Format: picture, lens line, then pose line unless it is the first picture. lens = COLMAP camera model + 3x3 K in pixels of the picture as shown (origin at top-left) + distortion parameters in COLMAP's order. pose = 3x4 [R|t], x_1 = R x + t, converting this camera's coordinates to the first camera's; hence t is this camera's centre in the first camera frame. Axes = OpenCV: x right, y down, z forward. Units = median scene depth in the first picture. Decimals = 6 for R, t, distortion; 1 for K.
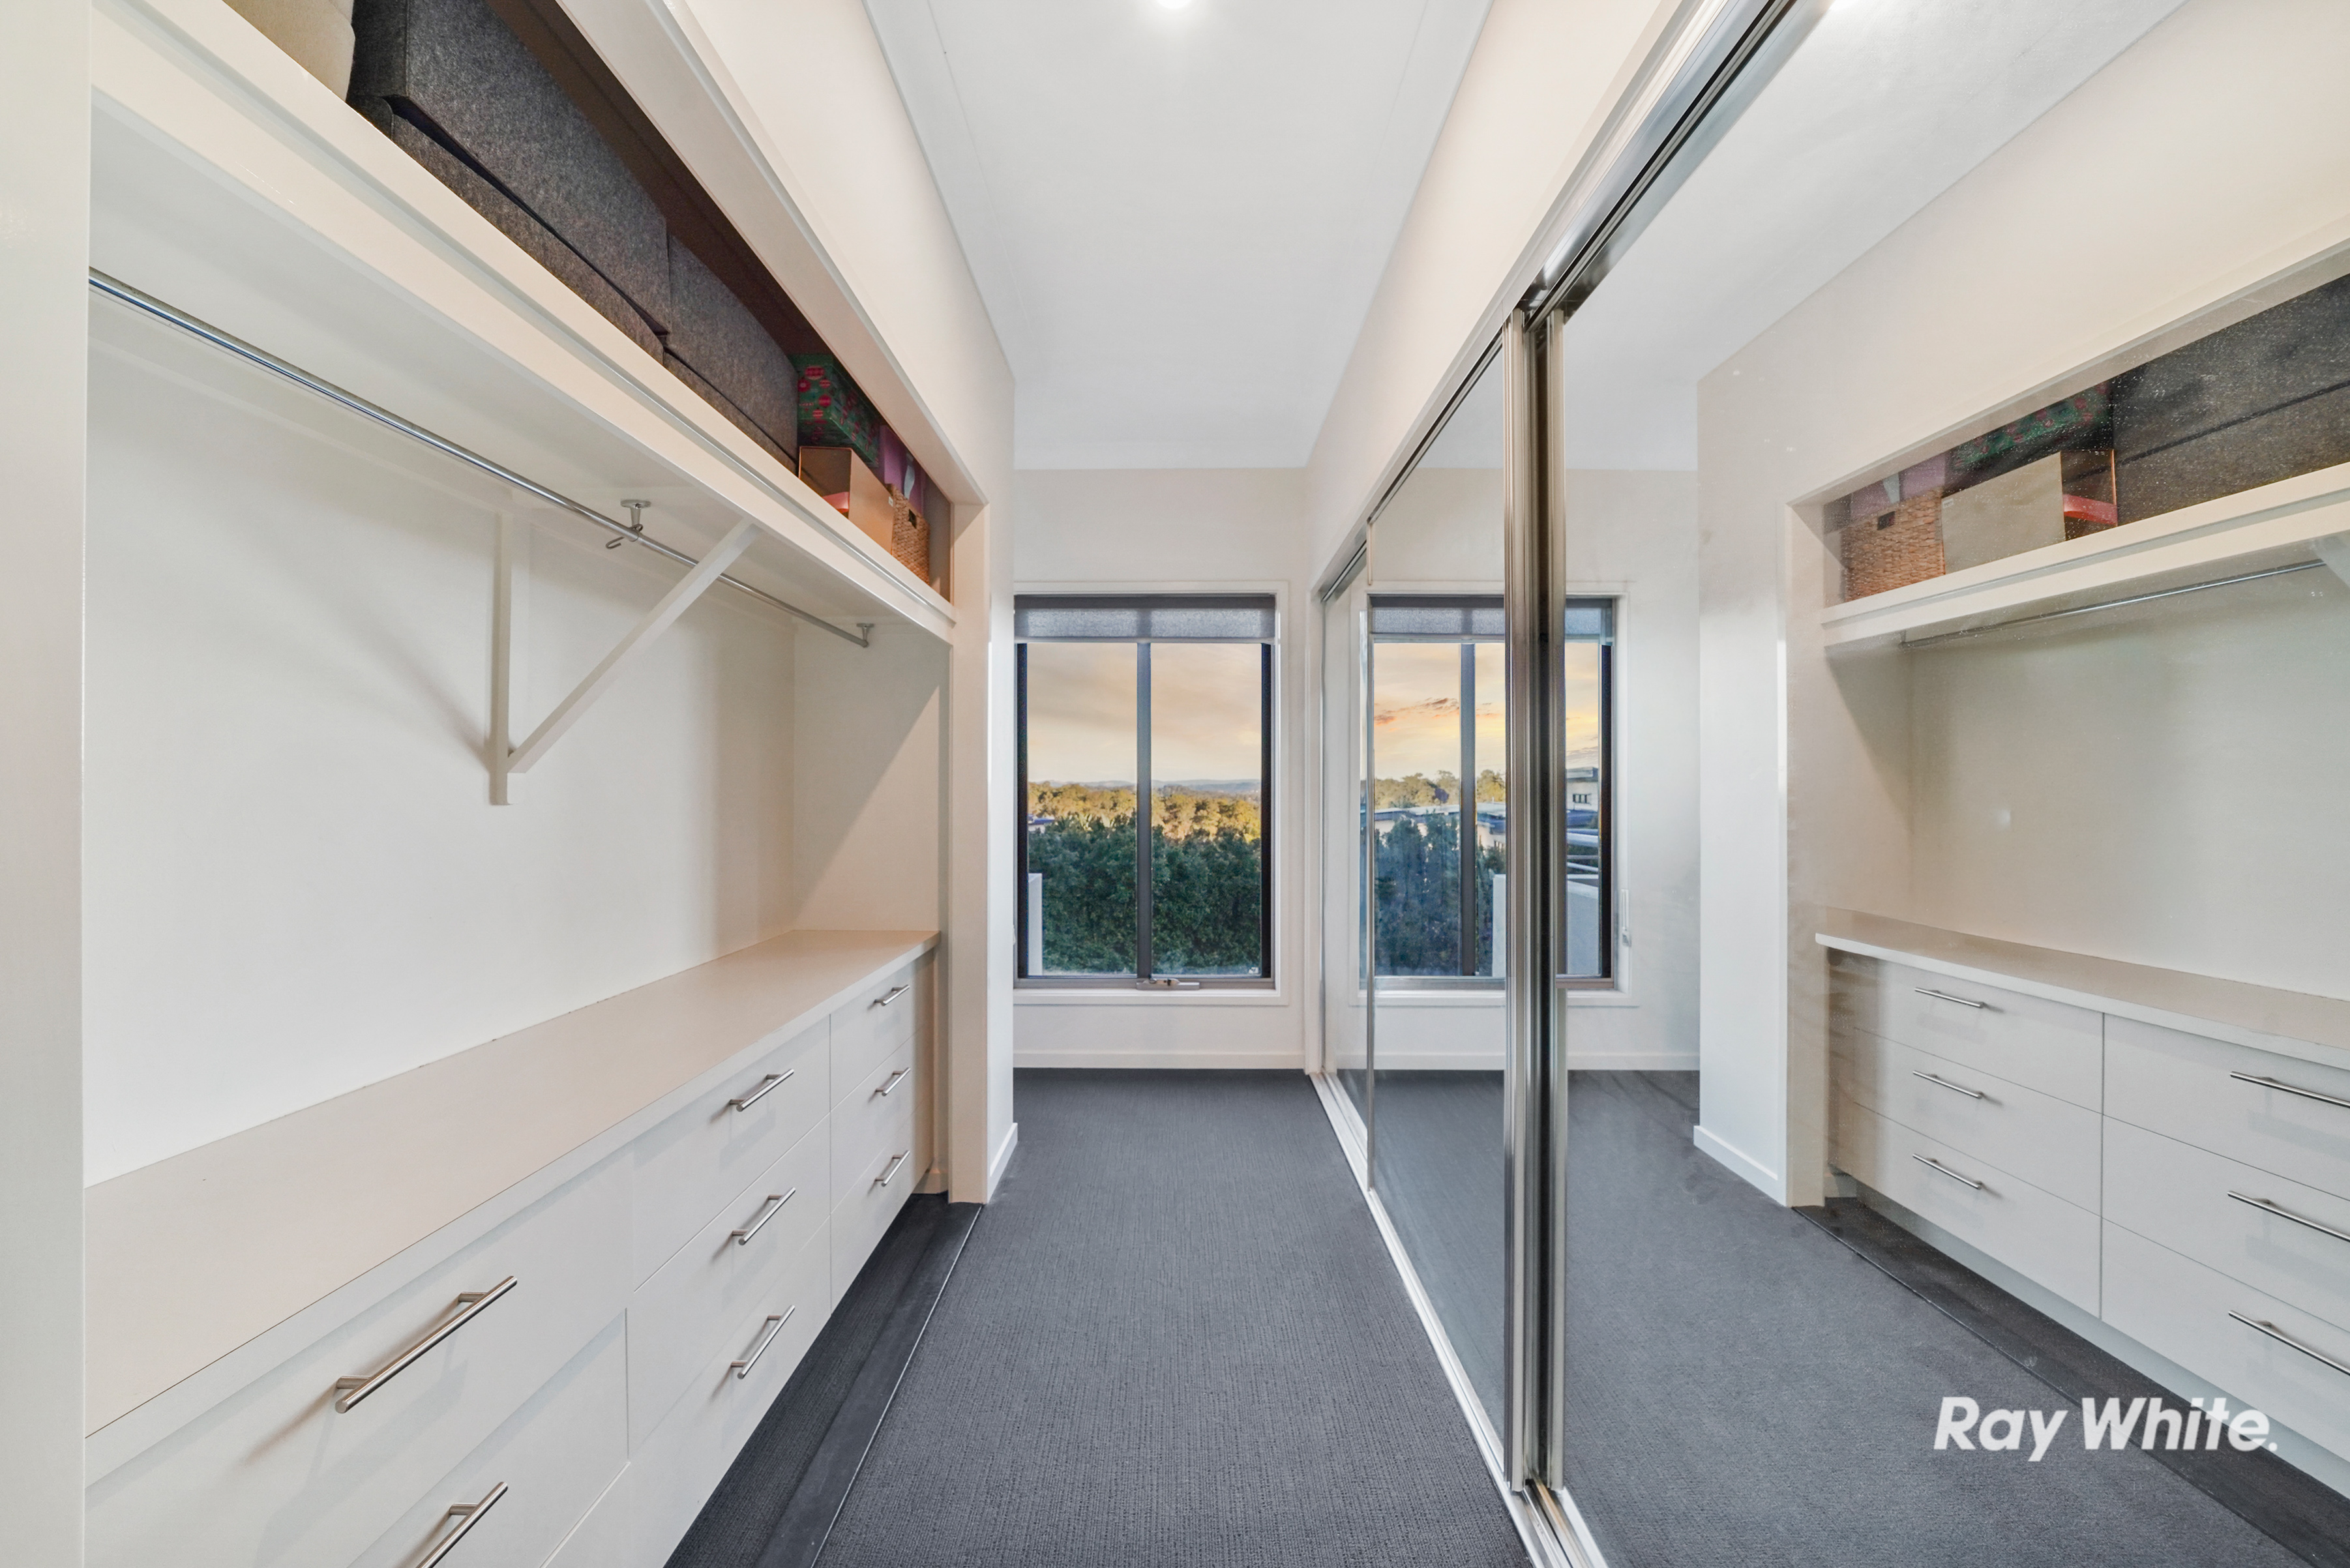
lens RADIAL K [[835.5, 0, 1184.1], [0, 835.5, 796.7], [0, 0, 1]] dist [-0.003238, -0.000051]
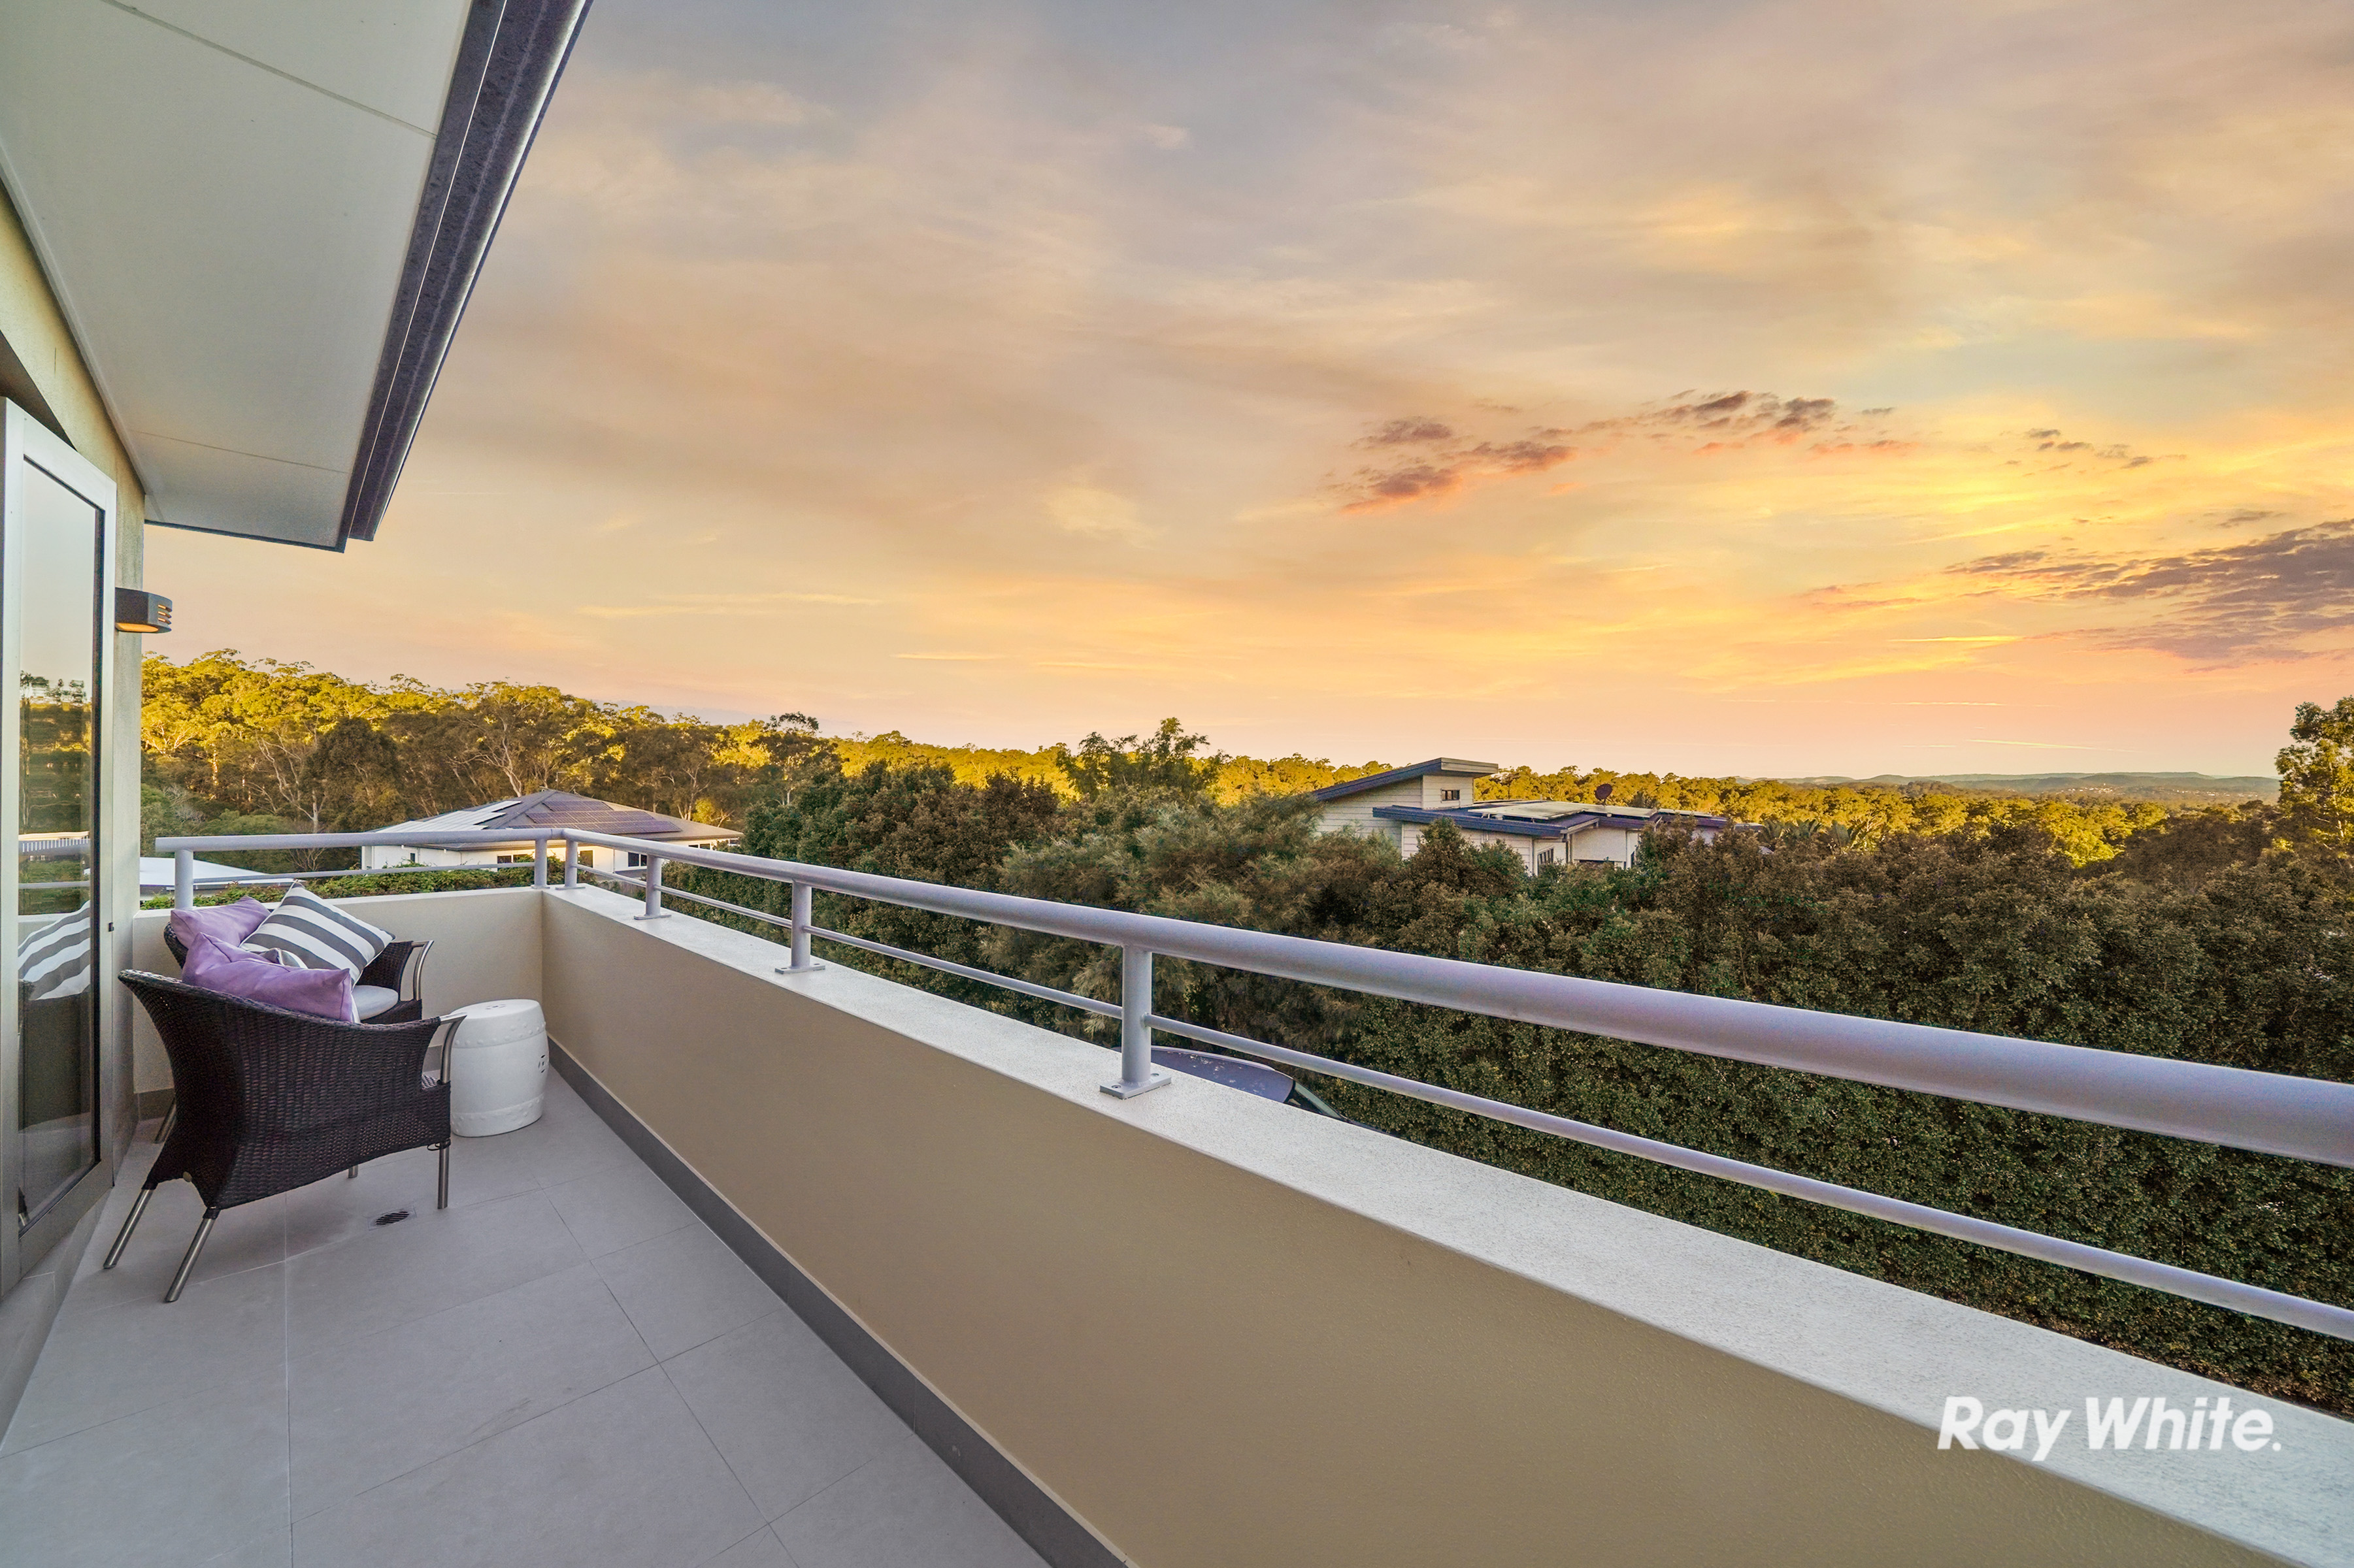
lens RADIAL K [[836.9, 0, 1177.4], [0, 836.9, 794.5], [0, 0, 1]] dist [-0.003238, -0.000051]
pose [[0.744963, 0.007119, -0.667068, -0.093113], [-0.006078, 0.999974, 0.003883, -0.003017], [0.667078, 0.001162, 0.744987, 0.223926]]
